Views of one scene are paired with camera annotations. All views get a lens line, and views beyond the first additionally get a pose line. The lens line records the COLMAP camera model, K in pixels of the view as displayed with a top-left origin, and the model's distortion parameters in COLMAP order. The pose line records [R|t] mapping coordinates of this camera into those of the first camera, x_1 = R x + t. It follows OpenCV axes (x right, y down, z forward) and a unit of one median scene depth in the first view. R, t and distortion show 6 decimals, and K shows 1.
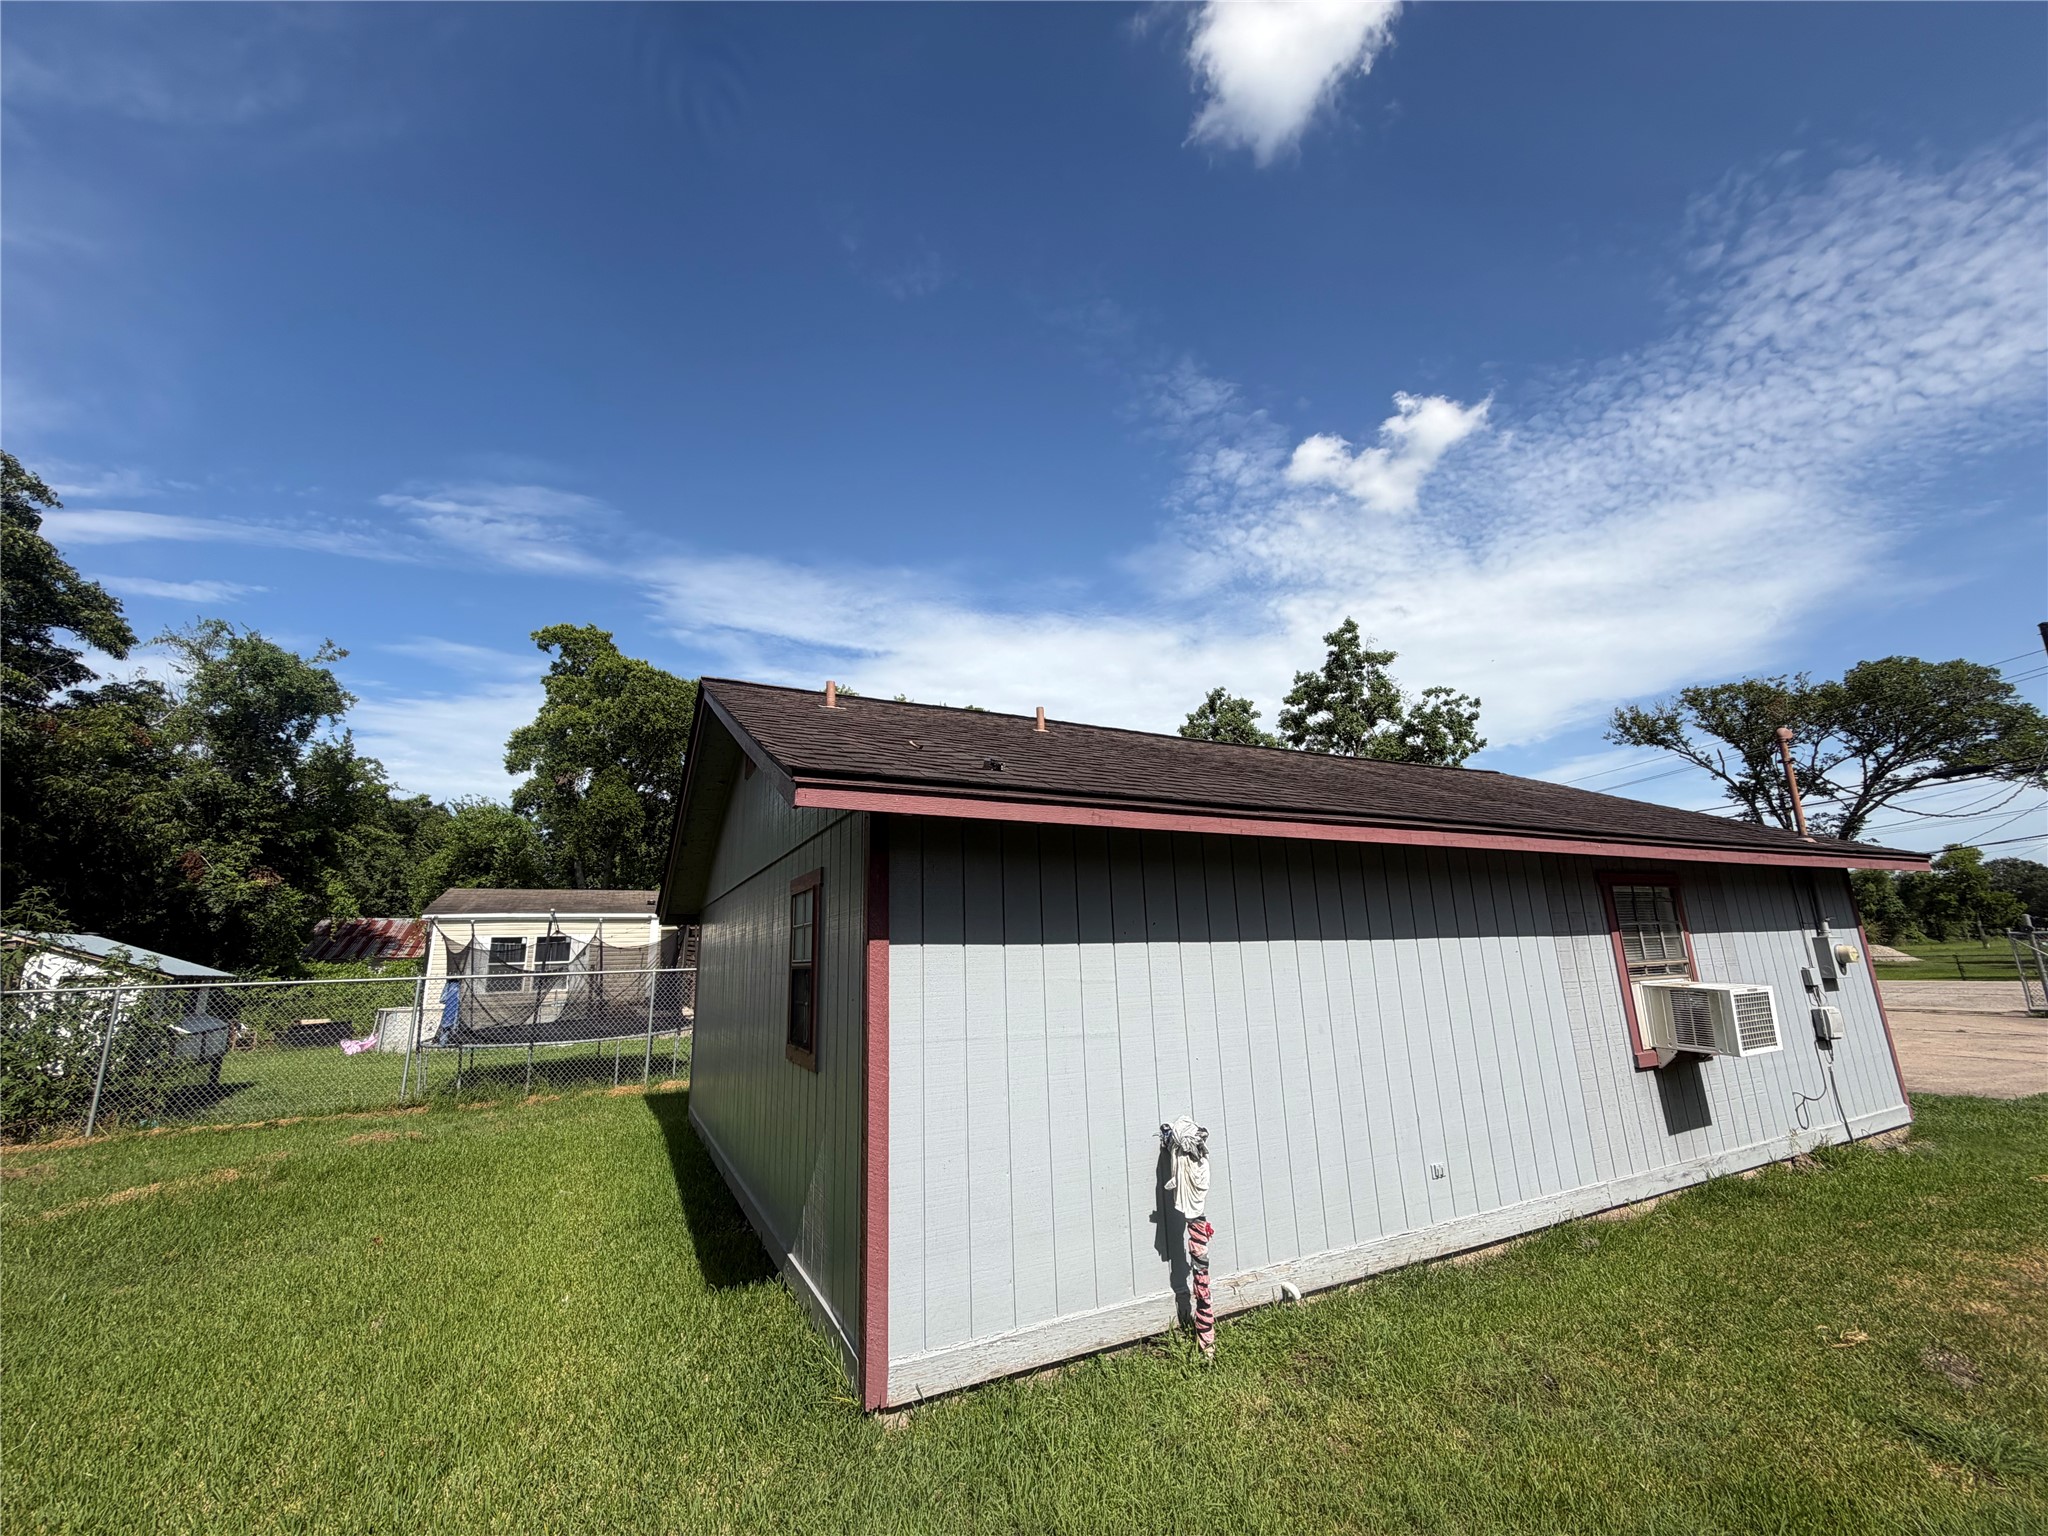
lens RADIAL K [[816.0, 0, 1019.4], [0, 816.0, 767.8], [0, 0, 1]] dist [-0.000748, 0.000200]
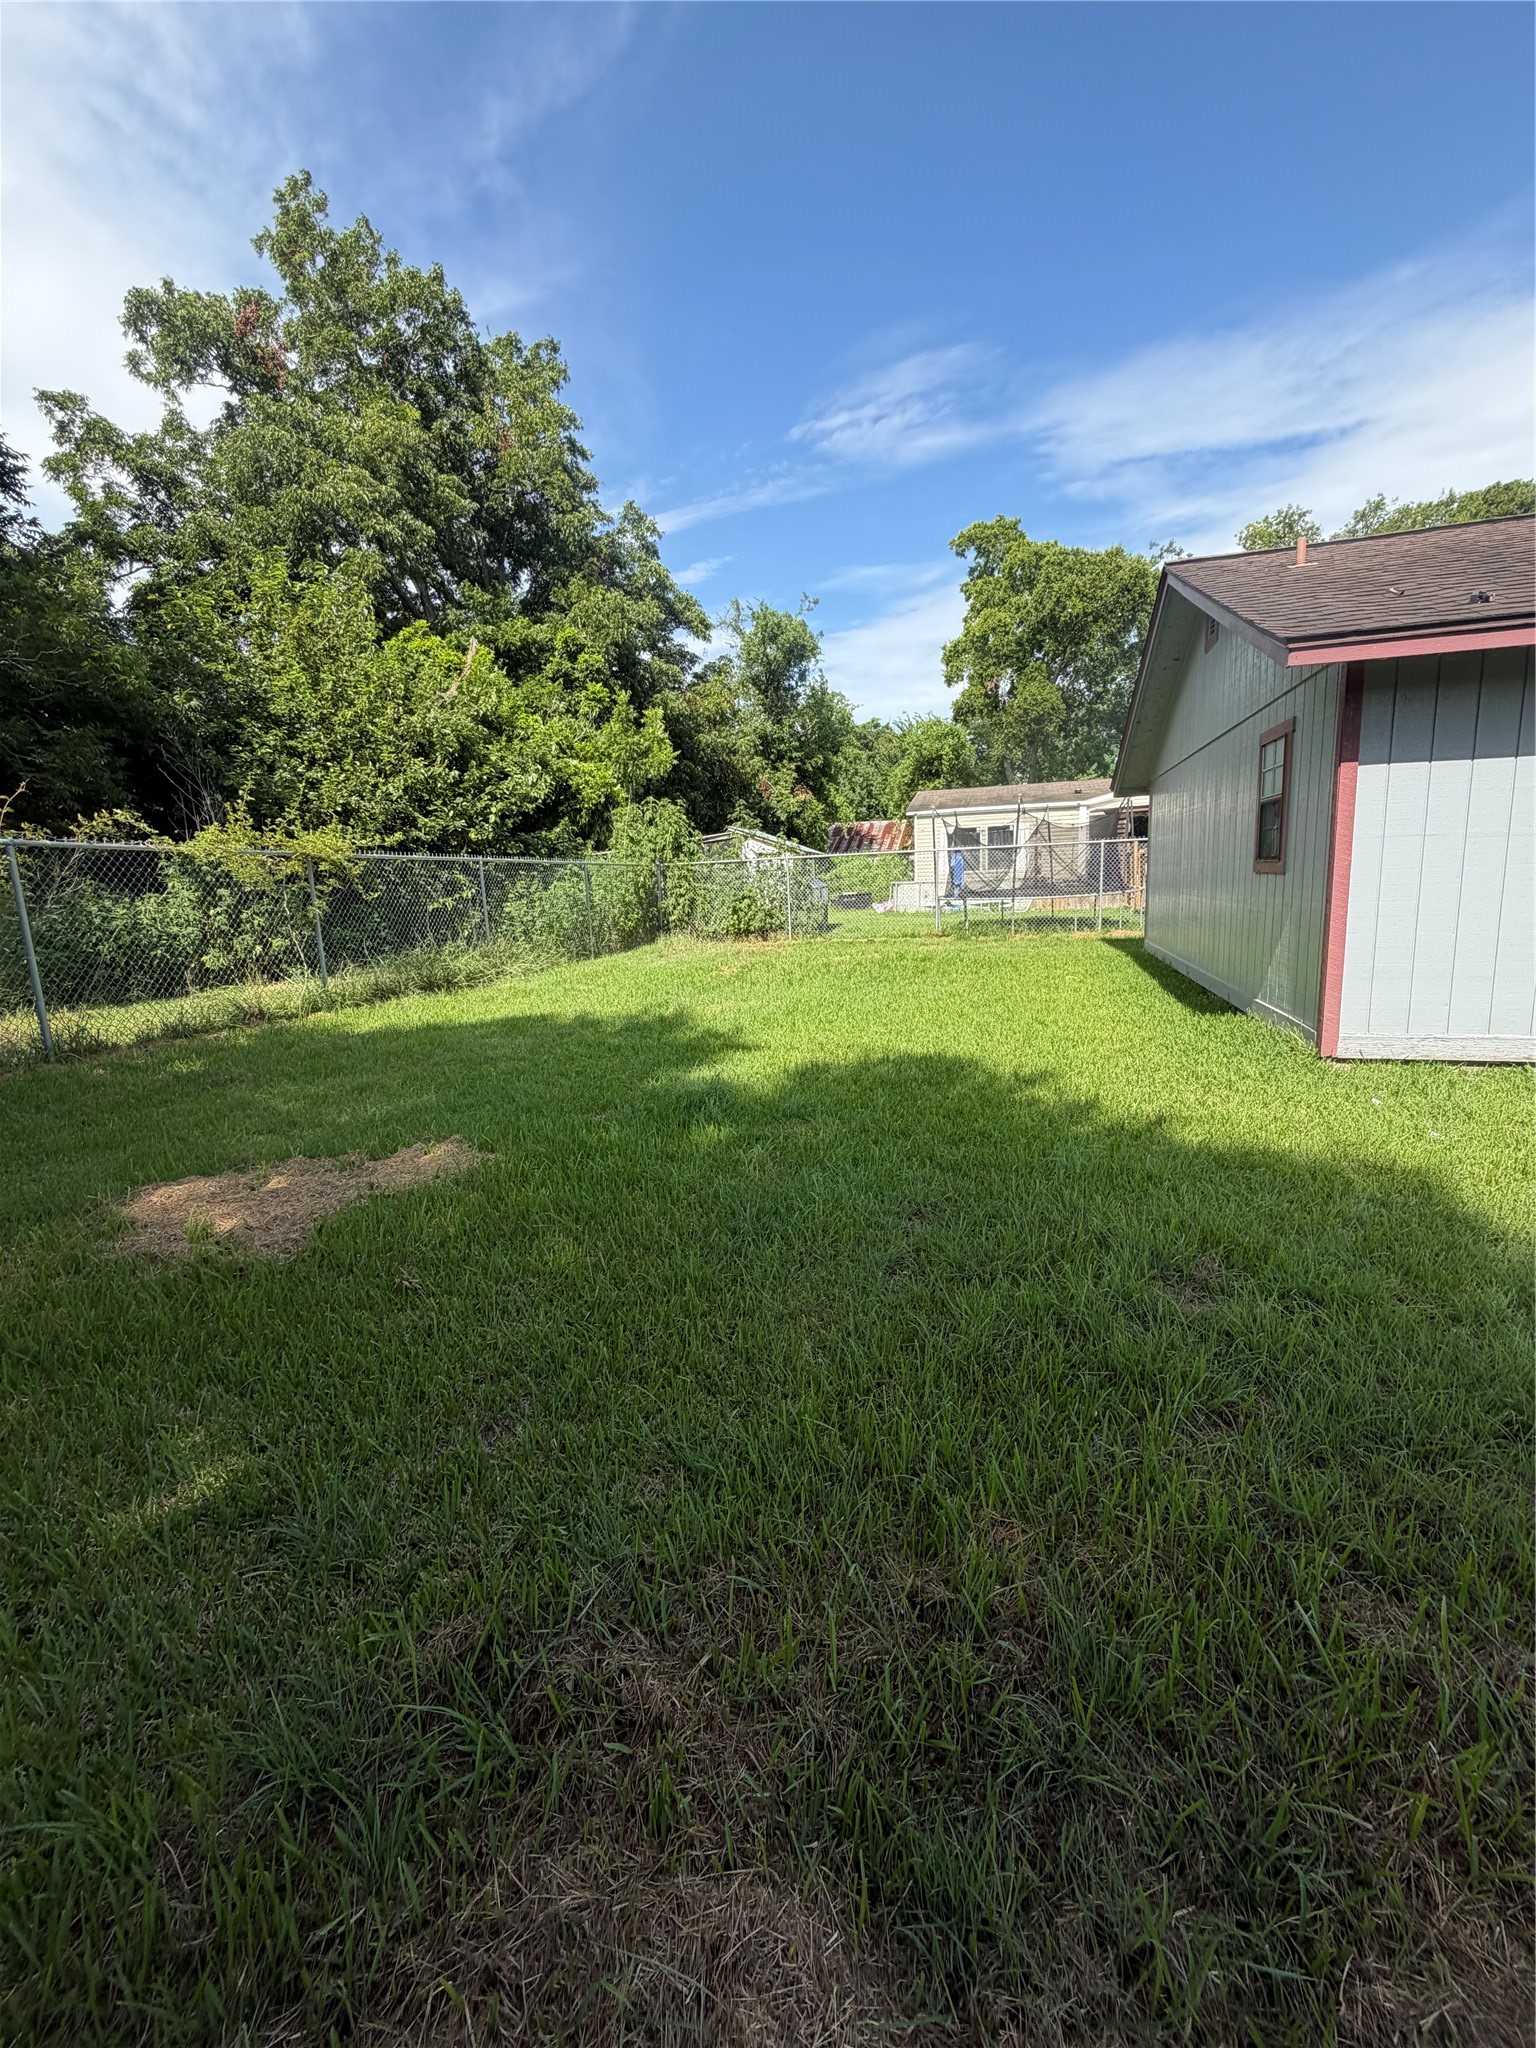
lens RADIAL K [[816.0, 0, 761.3], [0, 816.0, 1017.3], [0, 0, 1]] dist [-0.000748, 0.000200]
pose [[0.726293, 0.115278, -0.677650, 0.010313], [0.174771, 0.922471, 0.344242, -0.004199], [0.664796, -0.368454, 0.649837, -0.082837]]
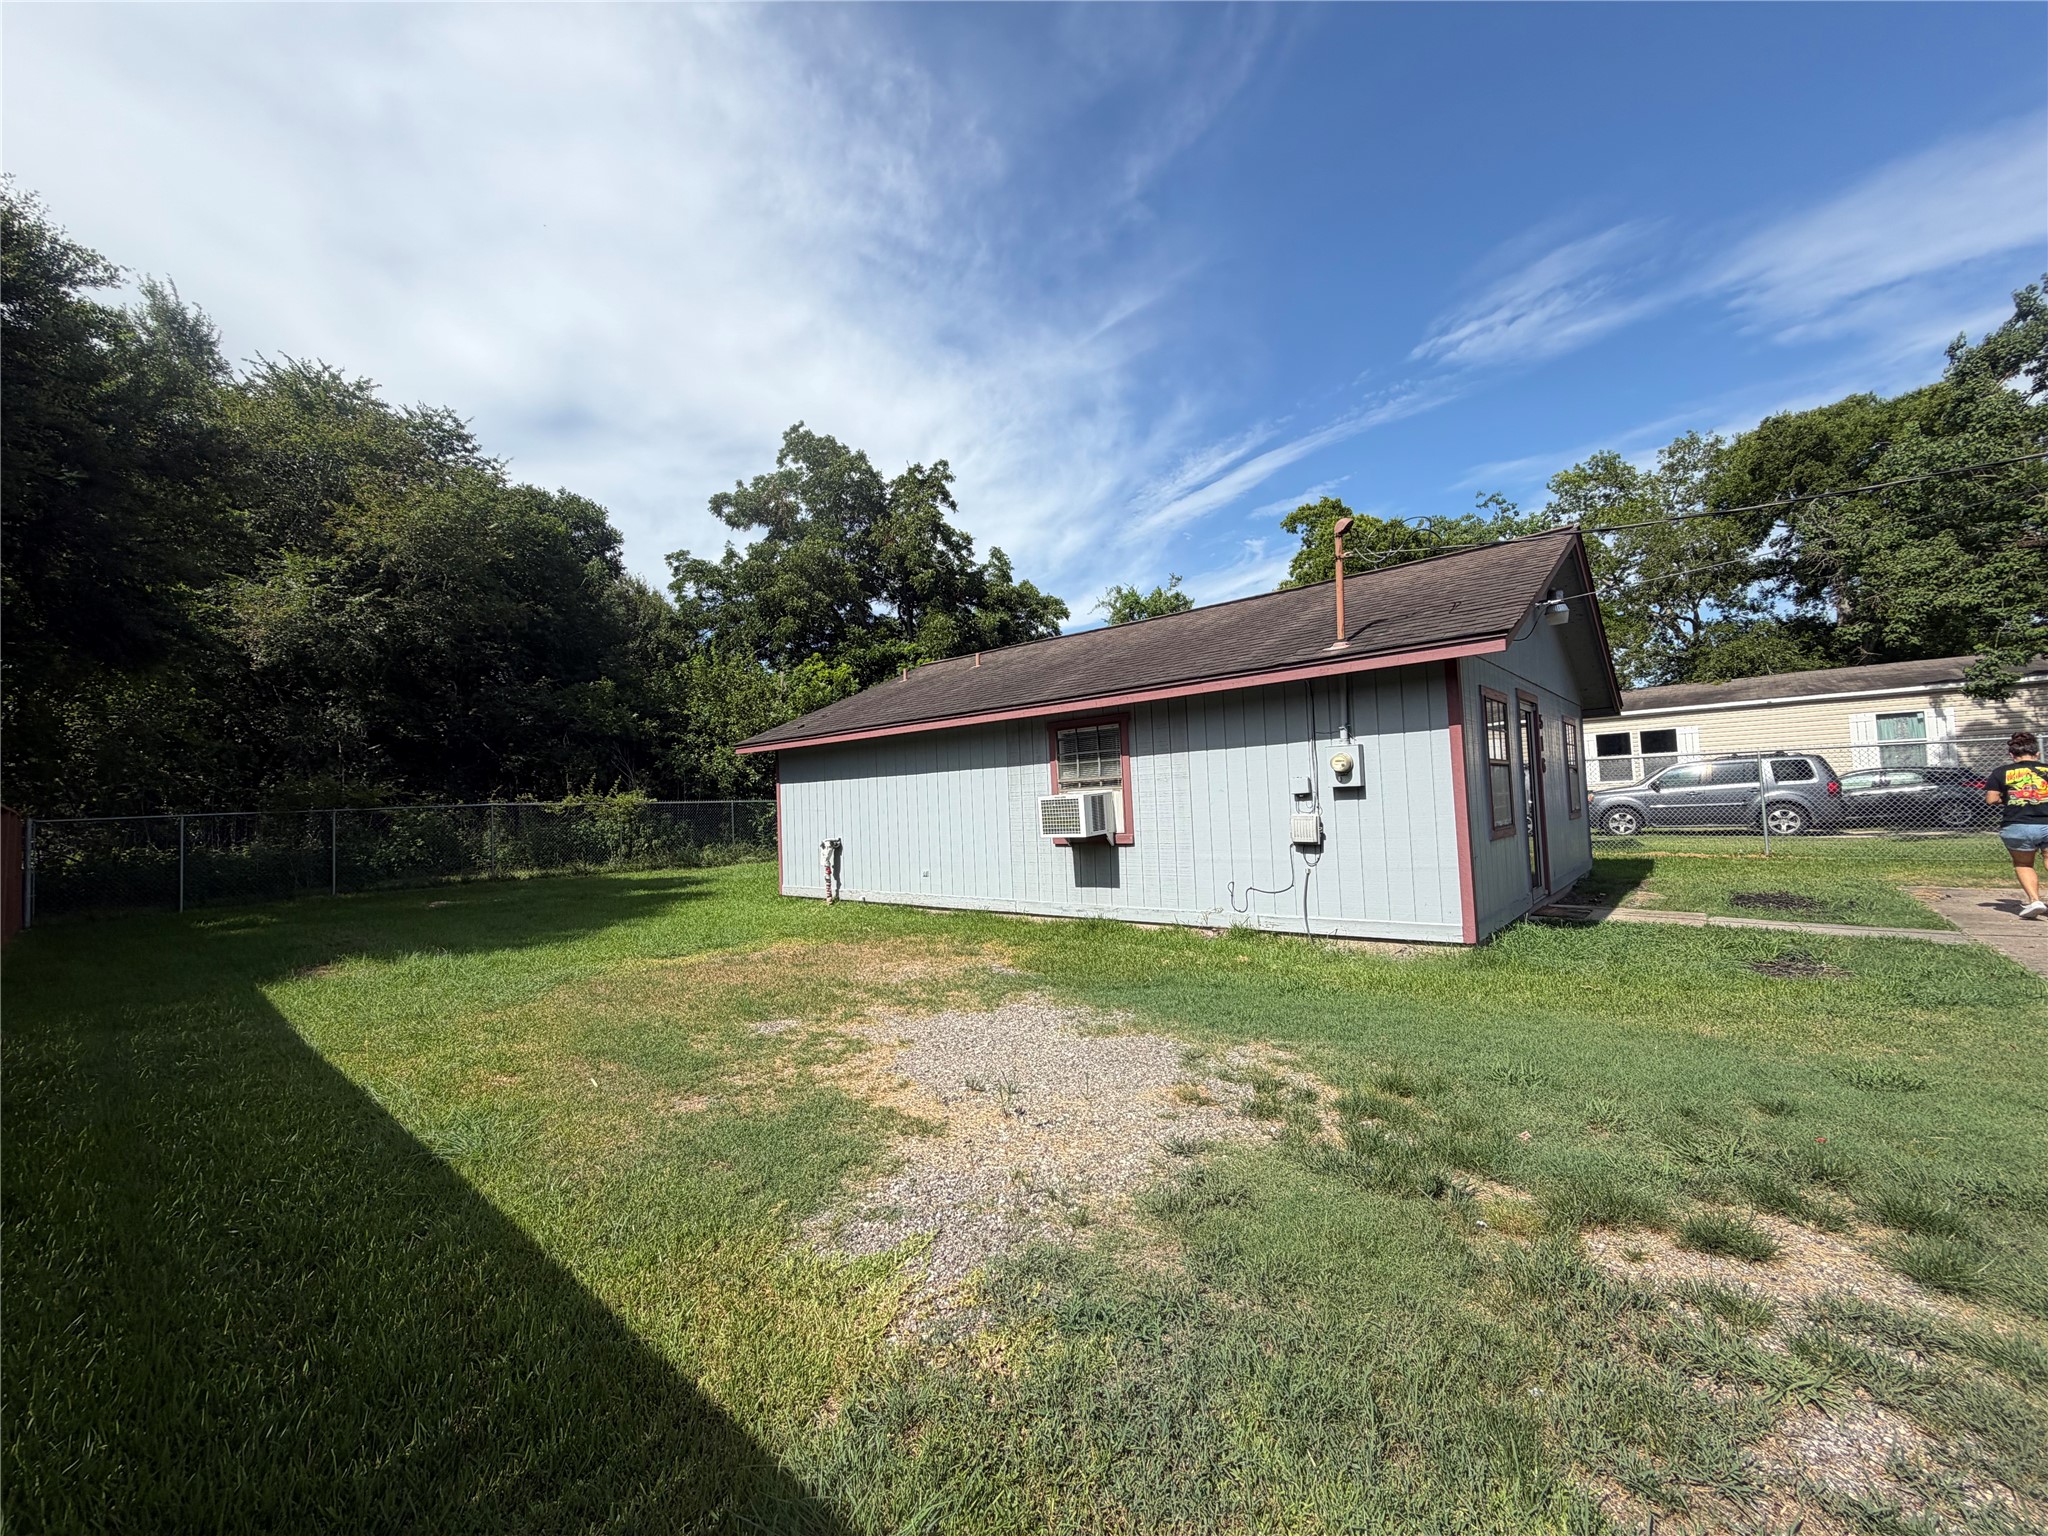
lens RADIAL K [[816.0, 0, 1030.9], [0, 816.0, 789.2], [0, 0, 1]] dist [-0.000748, 0.000200]
pose [[0.392497, -0.006280, -0.919732, 0.519882], [0.239304, 0.966234, 0.095526, 0.023041], [0.888077, -0.257589, 0.380747, 0.087151]]
